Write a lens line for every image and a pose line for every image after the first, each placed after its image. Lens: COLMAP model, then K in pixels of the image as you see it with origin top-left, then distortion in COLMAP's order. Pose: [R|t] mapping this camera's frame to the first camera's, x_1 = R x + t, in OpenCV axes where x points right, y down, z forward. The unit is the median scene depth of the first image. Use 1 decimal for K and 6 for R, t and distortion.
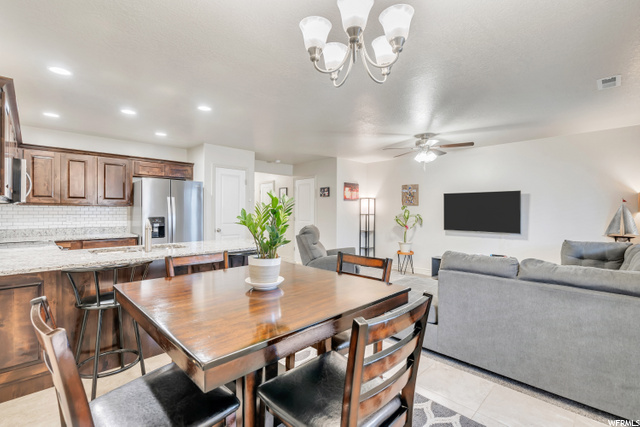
lens RADIAL K [[295.1, 0, 322.8], [0, 295.1, 210.8], [0, 0, 1]] dist [0.000456, 0.001124]
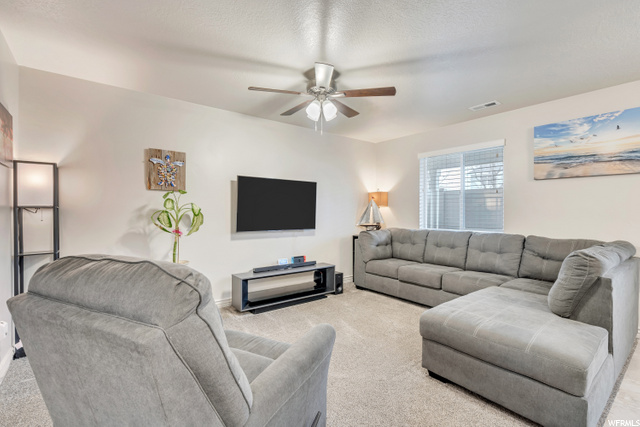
lens RADIAL K [[295.1, 0, 319.0], [0, 295.1, 213.2], [0, 0, 1]] dist [0.000456, 0.001124]
pose [[0.110430, -0.011625, 0.993816, -0.201101], [-0.005912, 0.999906, 0.012354, 0.014199], [-0.993866, -0.007240, 0.110351, 0.747669]]
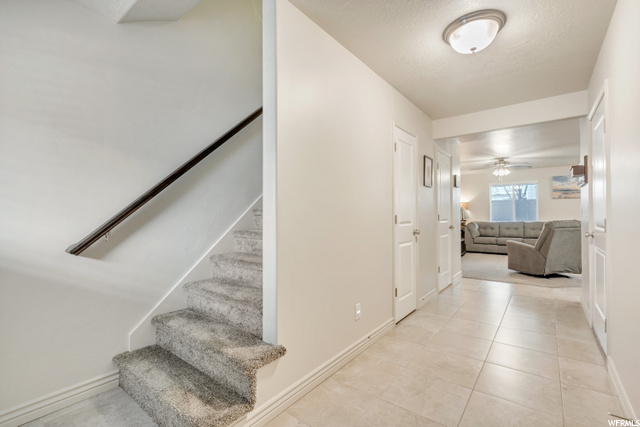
lens RADIAL K [[295.1, 0, 321.1], [0, 295.1, 214.4], [0, 0, 1]] dist [0.000456, 0.001124]
pose [[-0.138404, 0.000328, 0.990376, -0.841841], [0.006891, 0.999976, 0.000631, 0.019836], [-0.990352, 0.006912, -0.138403, 1.727702]]
